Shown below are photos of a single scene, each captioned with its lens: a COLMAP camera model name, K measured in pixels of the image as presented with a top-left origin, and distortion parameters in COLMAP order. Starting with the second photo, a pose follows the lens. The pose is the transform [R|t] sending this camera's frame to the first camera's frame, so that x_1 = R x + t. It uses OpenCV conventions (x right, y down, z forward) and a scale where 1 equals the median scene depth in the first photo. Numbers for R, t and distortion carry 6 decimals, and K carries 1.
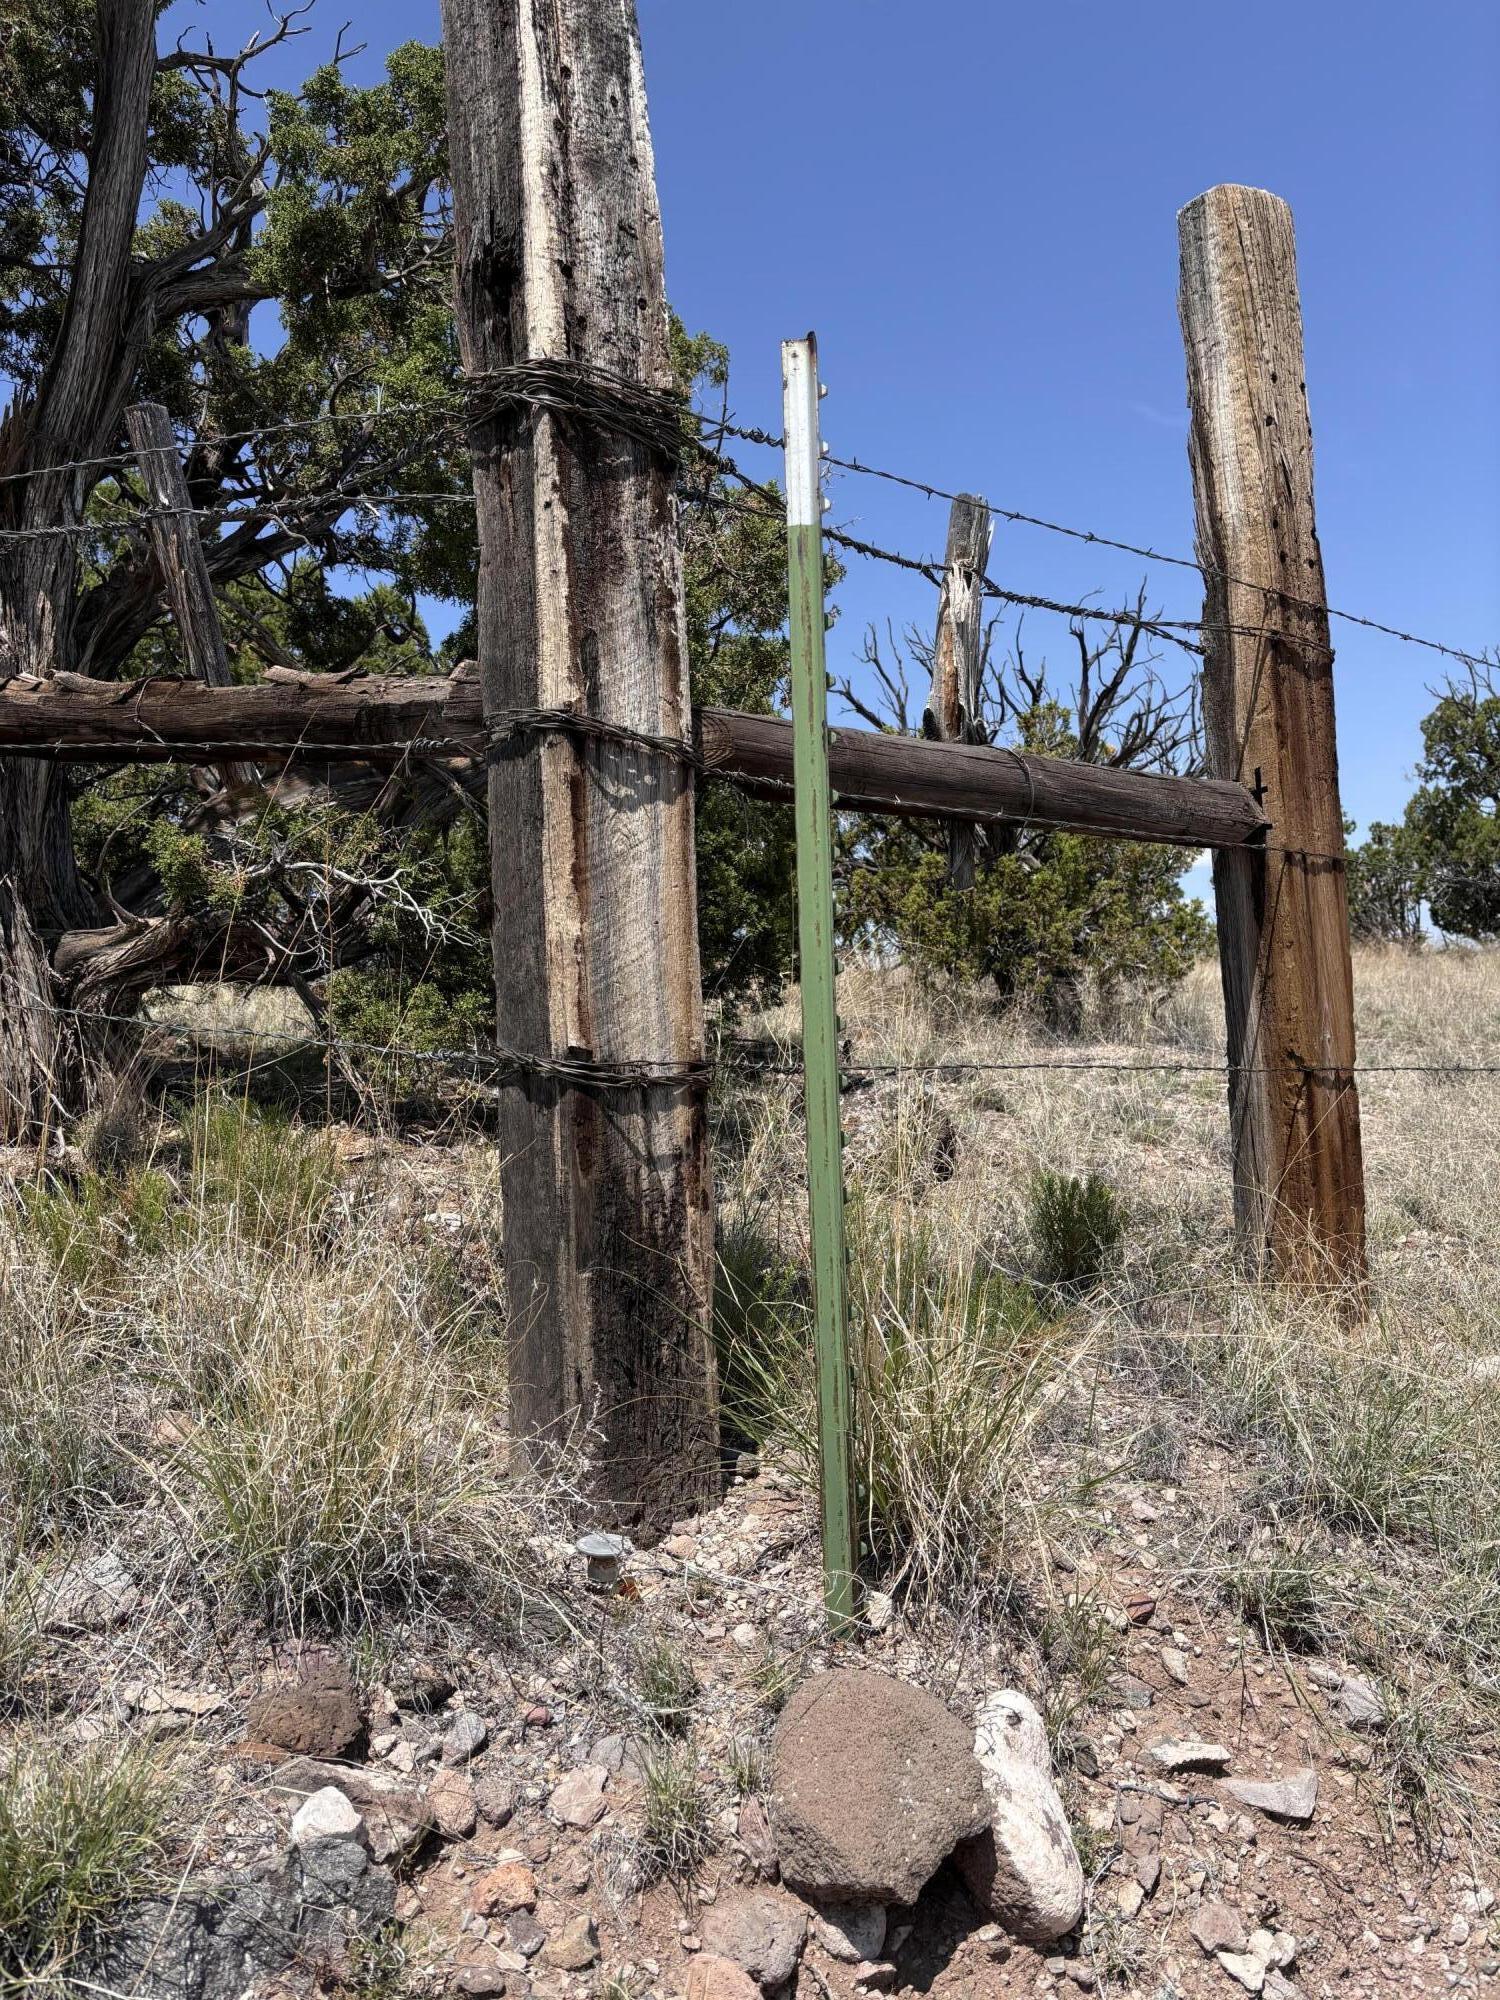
lens RADIAL K [[1517.8, 0, 750.0], [0, 1517.8, 1000.0], [0, 0, 1]] dist [0.049173, -0.043796]
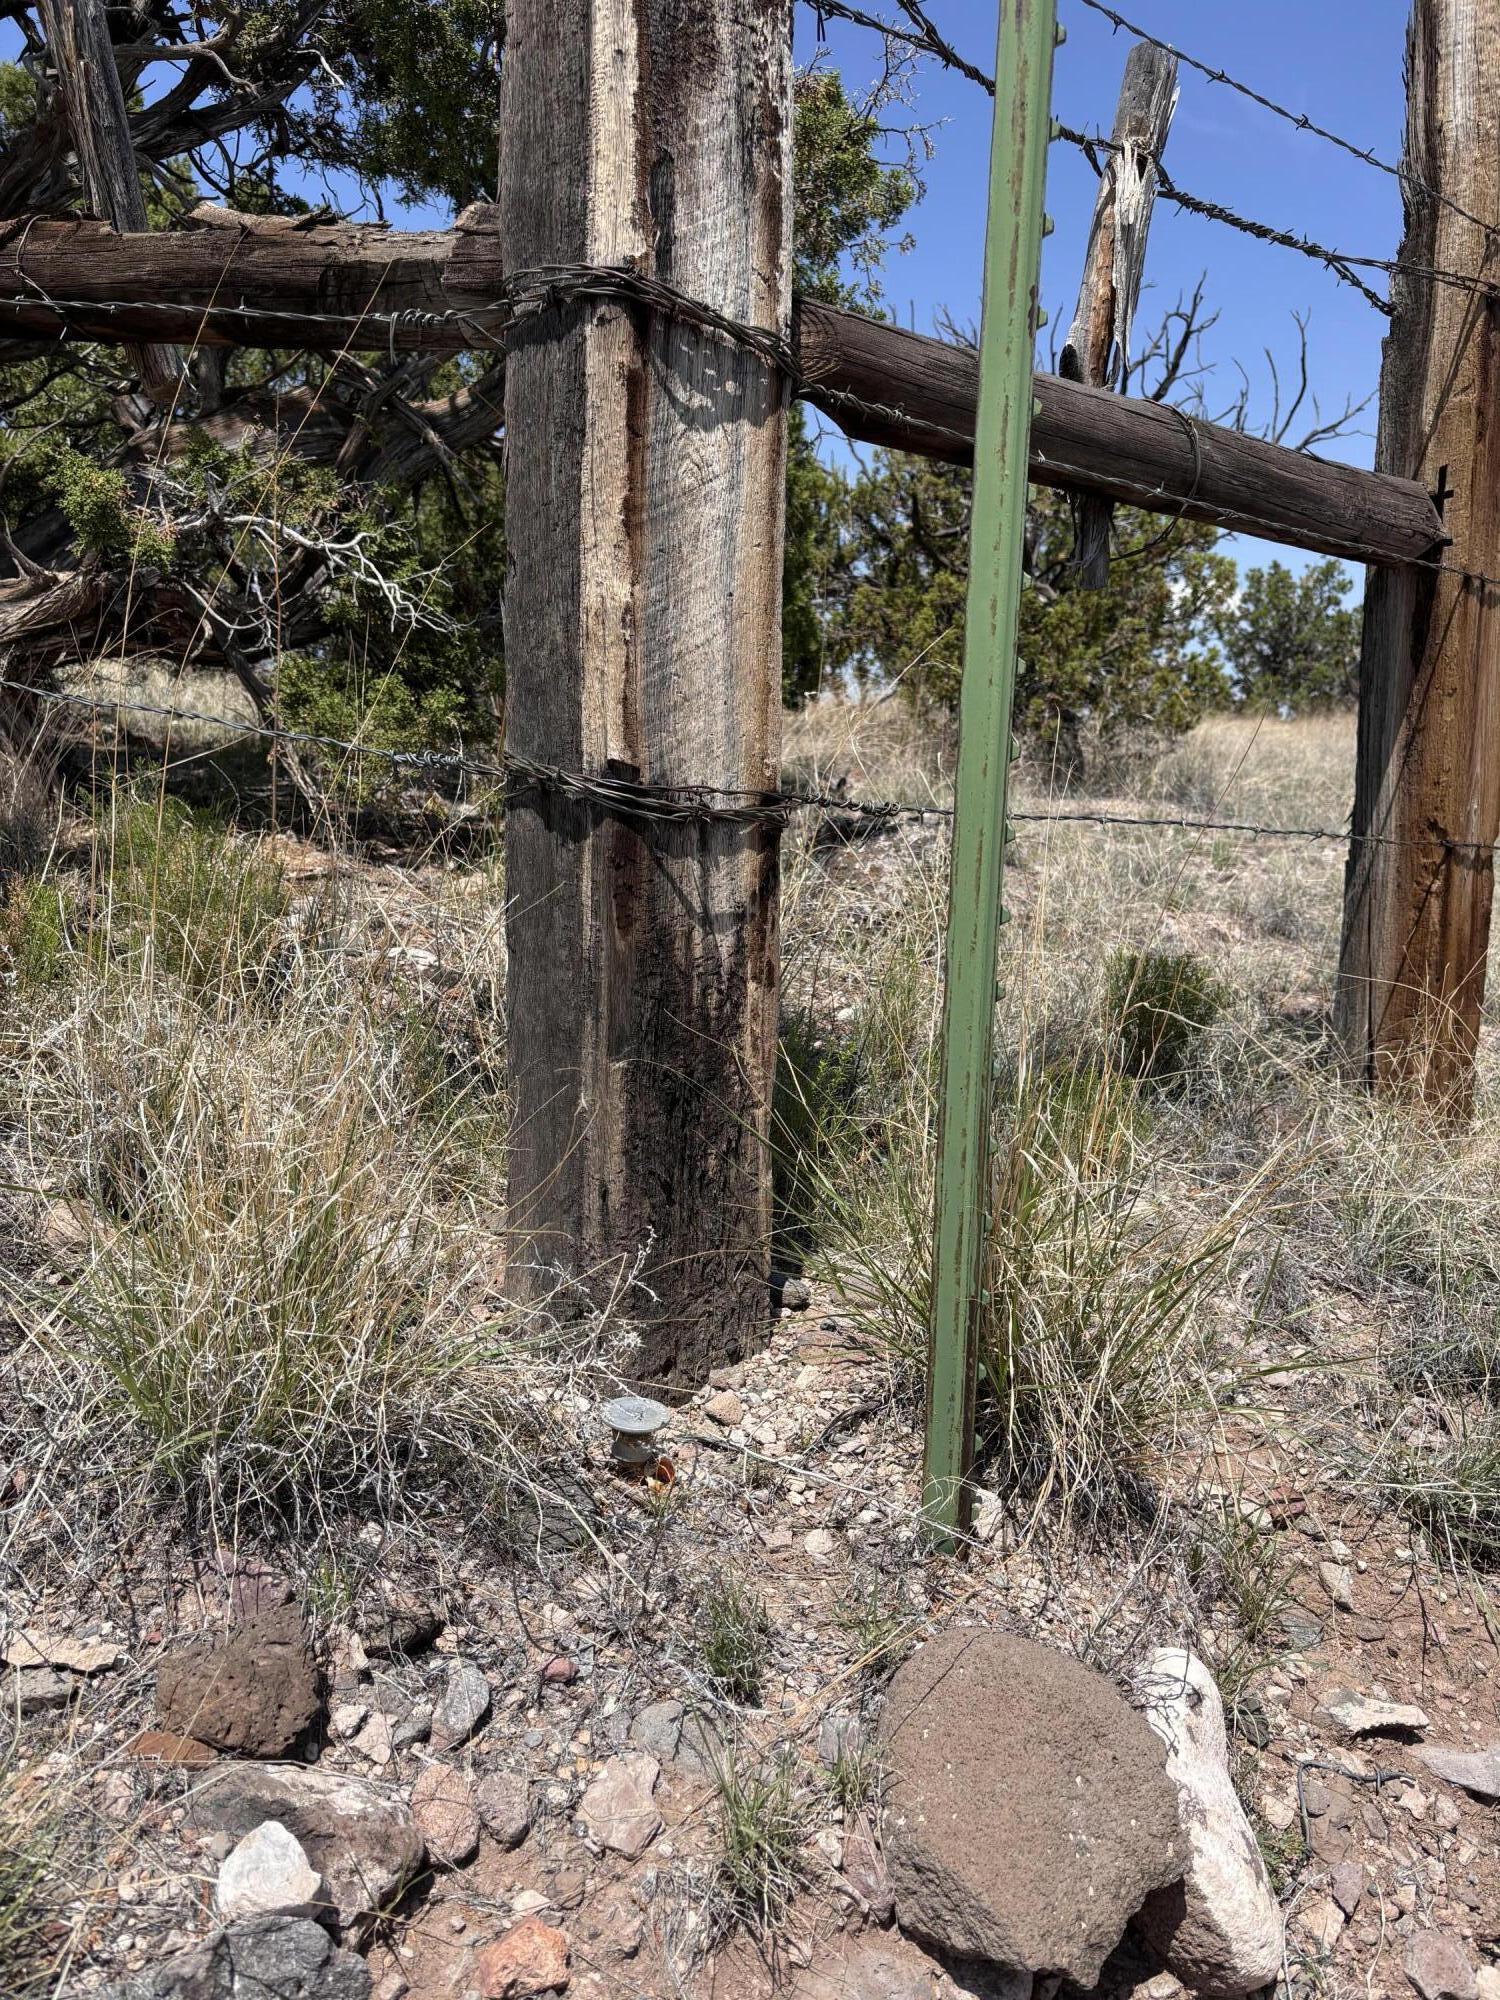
lens RADIAL K [[1509.5, 0, 753.3], [0, 1509.5, 993.5], [0, 0, 1]] dist [0.054877, -0.062658]
pose [[0.997293, 0.059326, 0.043442, -0.072922], [-0.065897, 0.983230, 0.170051, 0.012951], [-0.032625, -0.172453, 0.984477, 0.251706]]
